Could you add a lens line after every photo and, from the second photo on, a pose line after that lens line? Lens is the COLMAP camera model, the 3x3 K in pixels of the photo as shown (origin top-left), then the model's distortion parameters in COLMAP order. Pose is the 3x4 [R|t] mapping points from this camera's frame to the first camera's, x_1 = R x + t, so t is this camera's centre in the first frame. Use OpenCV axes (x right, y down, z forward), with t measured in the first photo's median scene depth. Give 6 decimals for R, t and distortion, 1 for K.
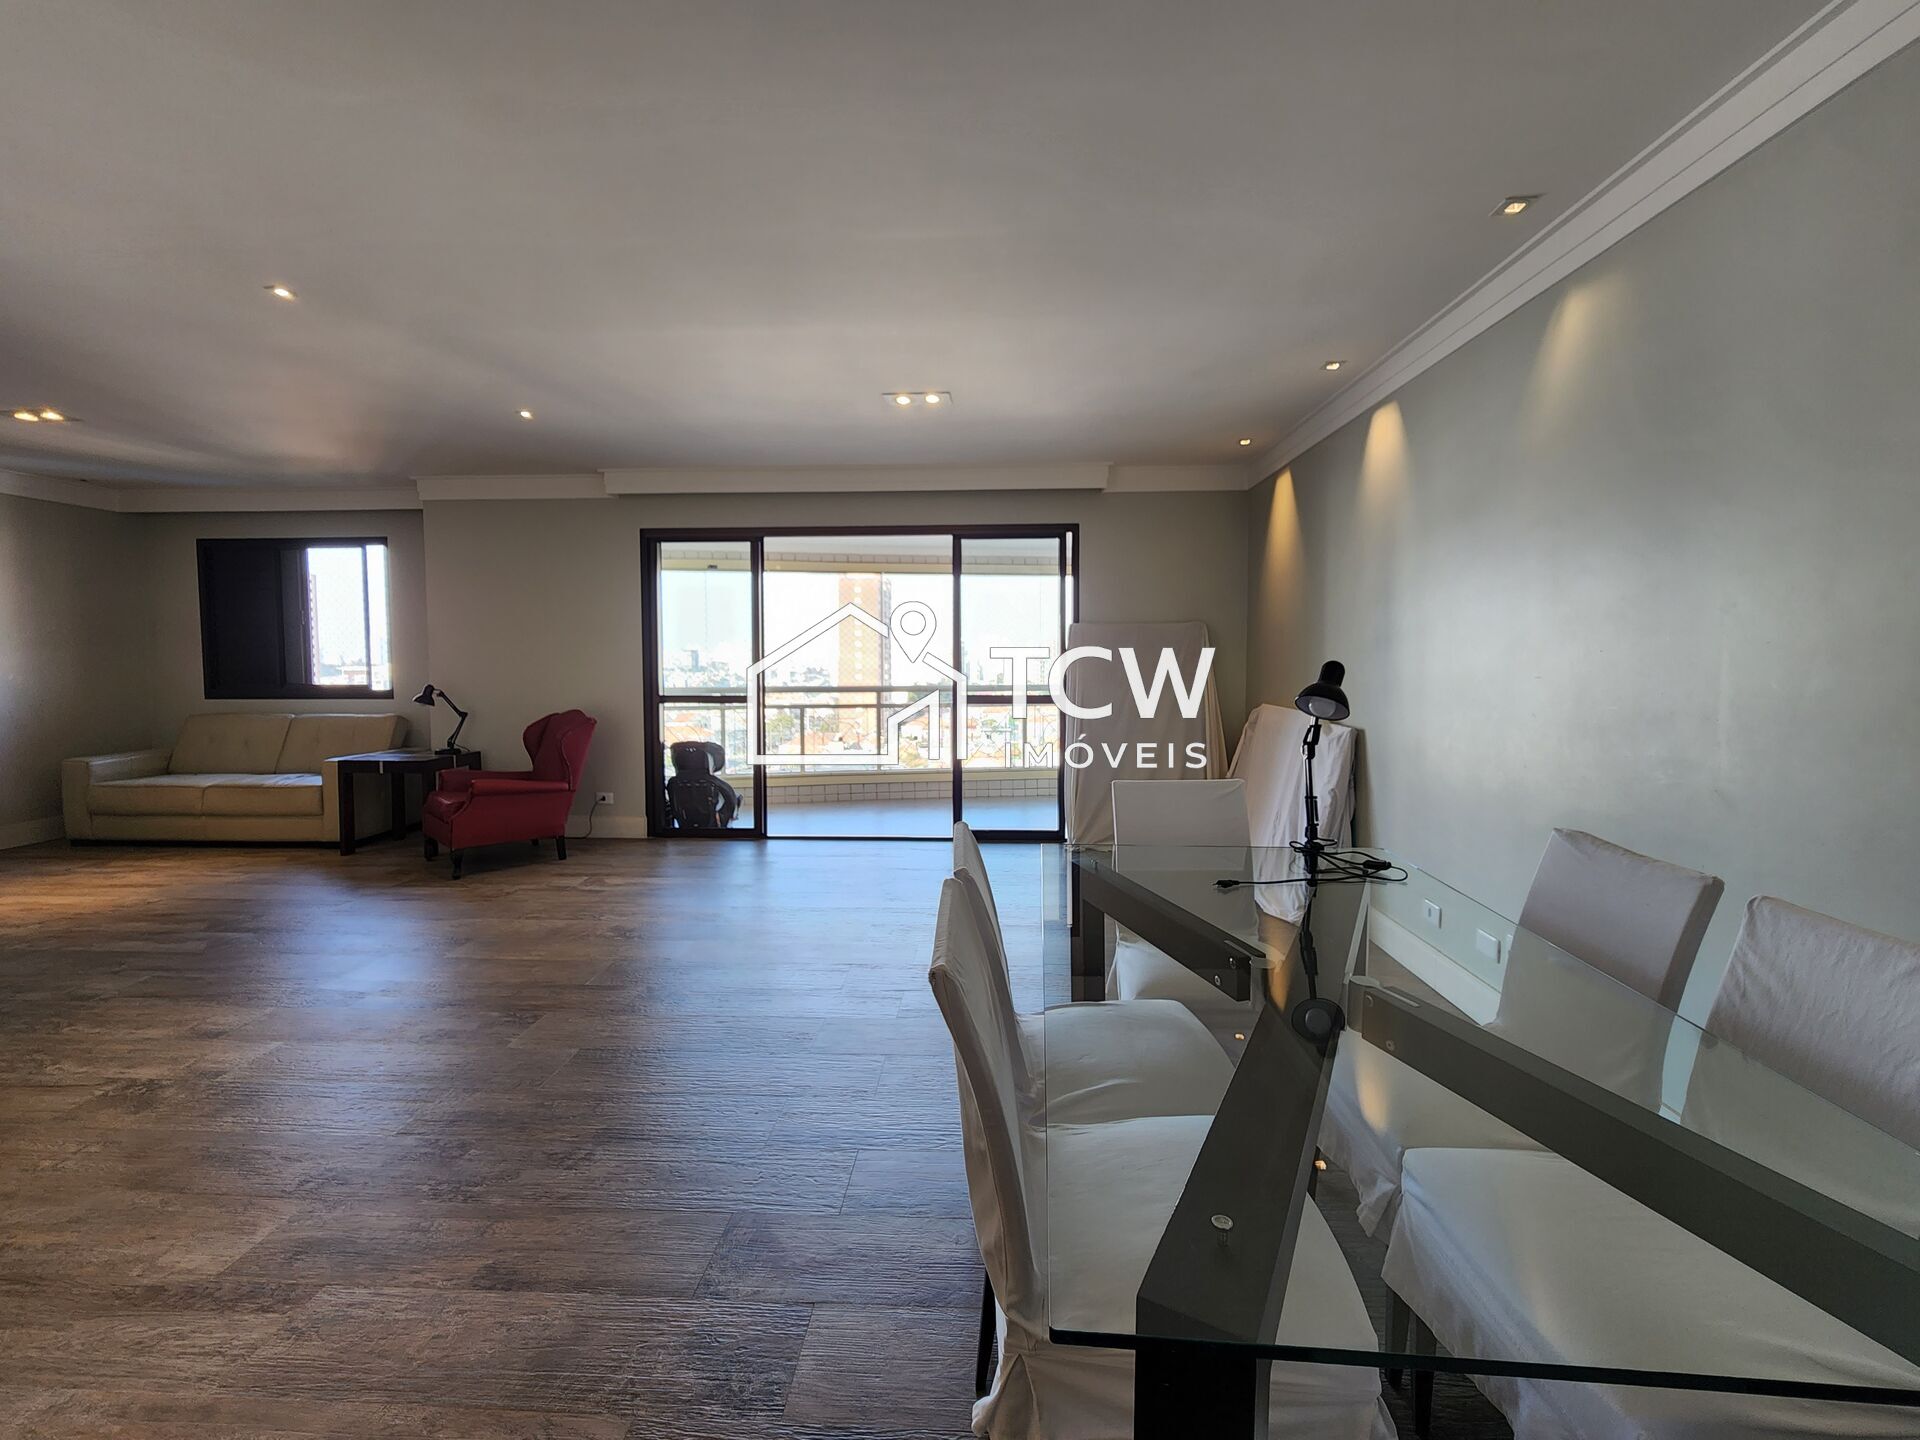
lens RADIAL K [[792.1, 0, 961.8], [0, 792.1, 696.2], [0, 0, 1]] dist [0.002442, -0.003135]
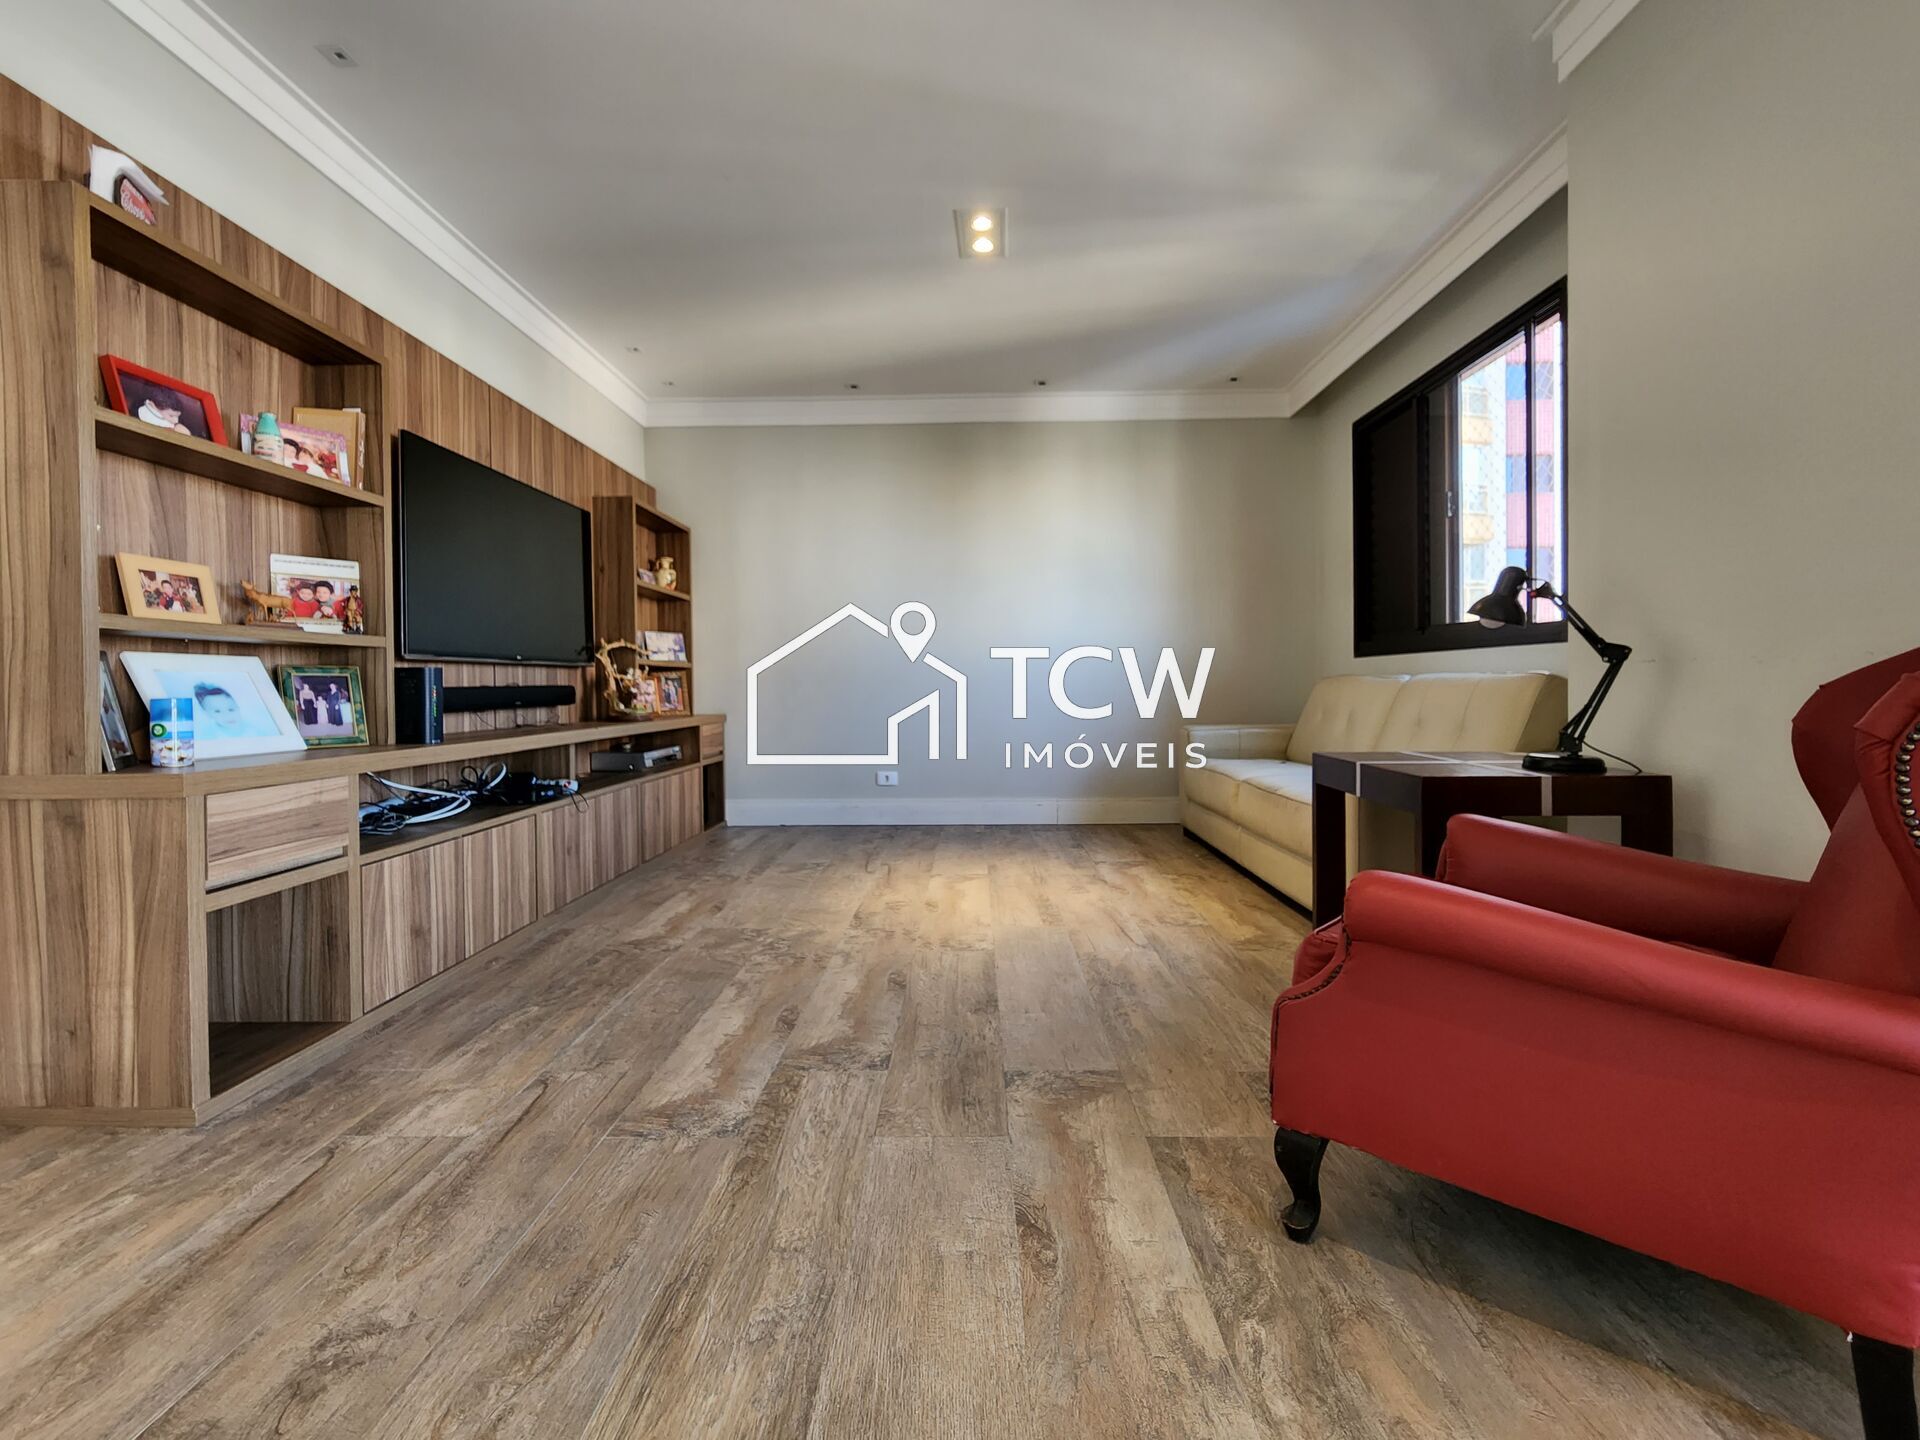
lens RADIAL K [[792.1, 0, 961.8], [0, 792.1, 696.2], [0, 0, 1]] dist [0.002442, -0.003135]
pose [[0.030520, 0.017880, -0.999374, -0.411997], [-0.040971, 0.999022, 0.016623, 0.058094], [0.998694, 0.040438, 0.031223, 0.933086]]
